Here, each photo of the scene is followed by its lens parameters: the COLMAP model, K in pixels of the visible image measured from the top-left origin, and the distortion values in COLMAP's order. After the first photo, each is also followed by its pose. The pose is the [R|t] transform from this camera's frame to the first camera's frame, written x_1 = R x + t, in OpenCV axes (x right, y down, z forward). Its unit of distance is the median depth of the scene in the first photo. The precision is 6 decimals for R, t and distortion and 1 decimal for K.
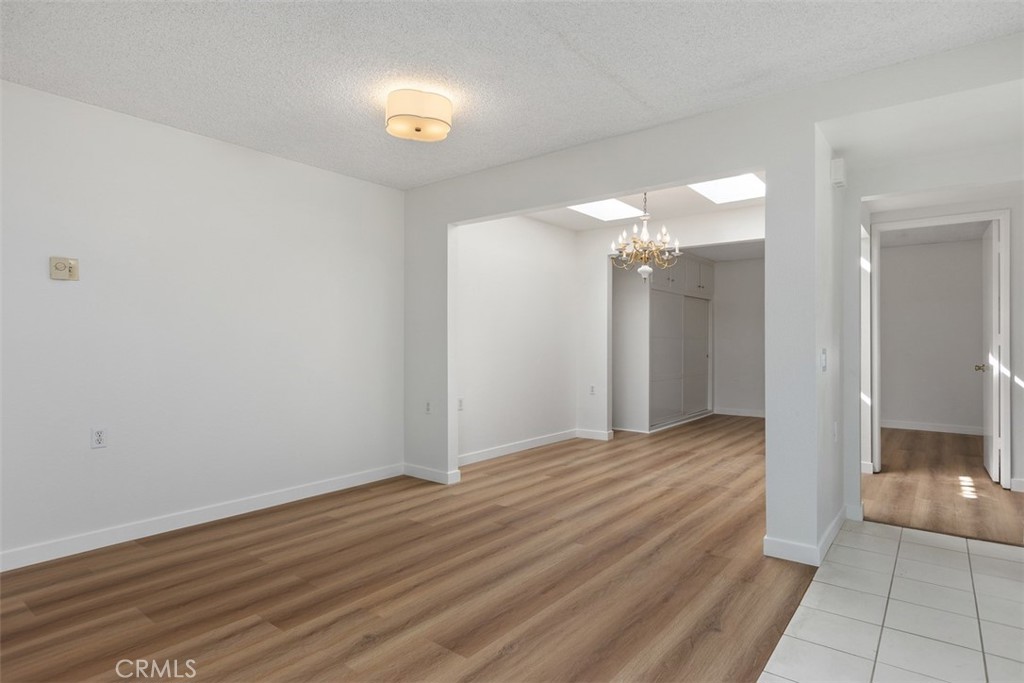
lens RADIAL K [[550.4, 0, 512.0], [0, 550.4, 341.5], [0, 0, 1]] dist [0.005463, 0.000368]
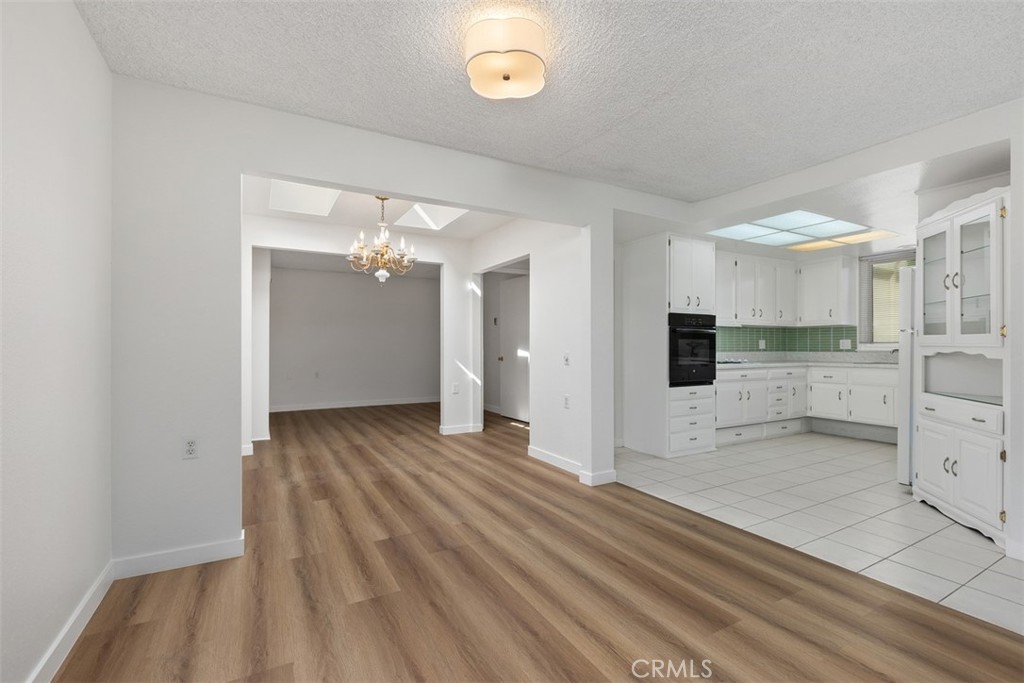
lens RADIAL K [[455.1, 0, 515.8], [0, 455.1, 342.0], [0, 0, 1]] dist [0.002896, 0.000712]
pose [[0.376929, 0.005141, 0.926228, -0.539583], [-0.002484, 0.999987, -0.004540, 0.001107], [-0.926239, -0.000589, 0.376936, 0.510542]]
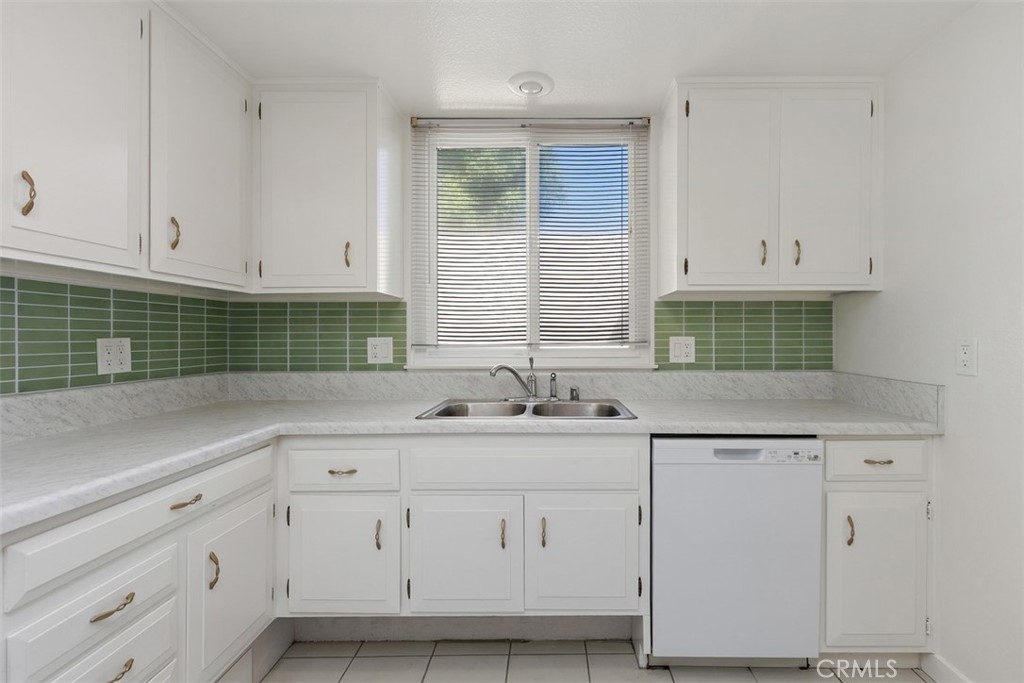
lens RADIAL K [[474.6, 0, 493.3], [0, 474.6, 338.2], [0, 0, 1]] dist [0.000183, -0.000406]
pose [[-0.520935, -0.000270, 0.853596, 0.661390], [0.000455, 1.000000, 0.000595, -0.014936], [-0.853596, 0.000699, -0.520935, 0.260587]]
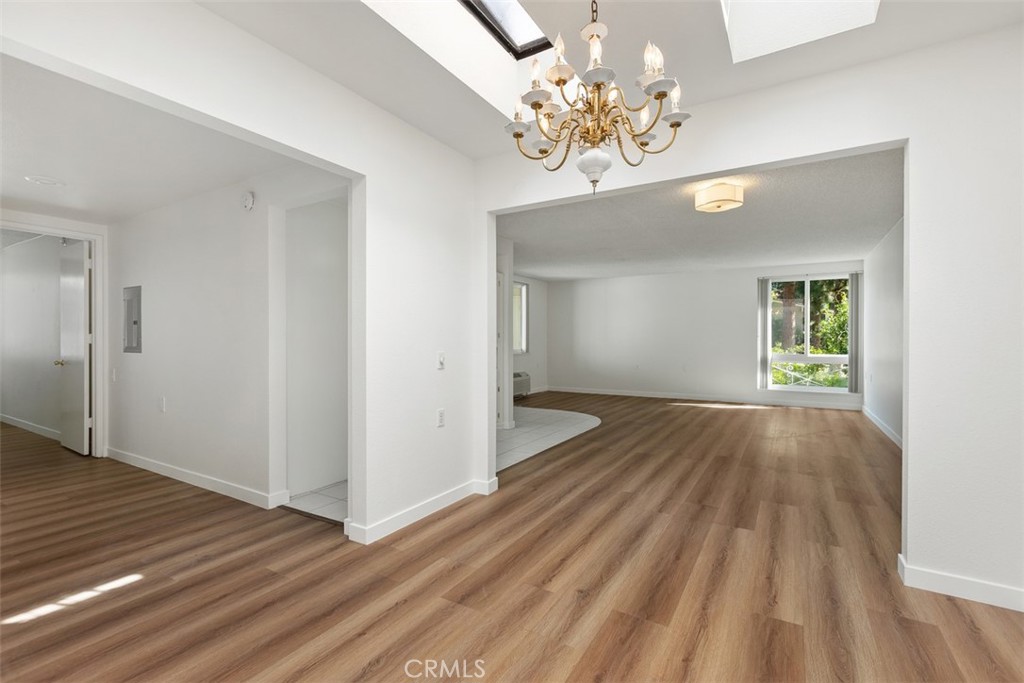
lens RADIAL K [[456.8, 0, 517.4], [0, 456.8, 342.4], [0, 0, 1]] dist [-0.002466, -0.000856]
pose [[-0.991374, 0.001040, -0.131061, 0.395757], [0.000835, 0.999998, 0.001622, 0.002561], [0.131063, 0.001499, -0.991373, 1.537012]]
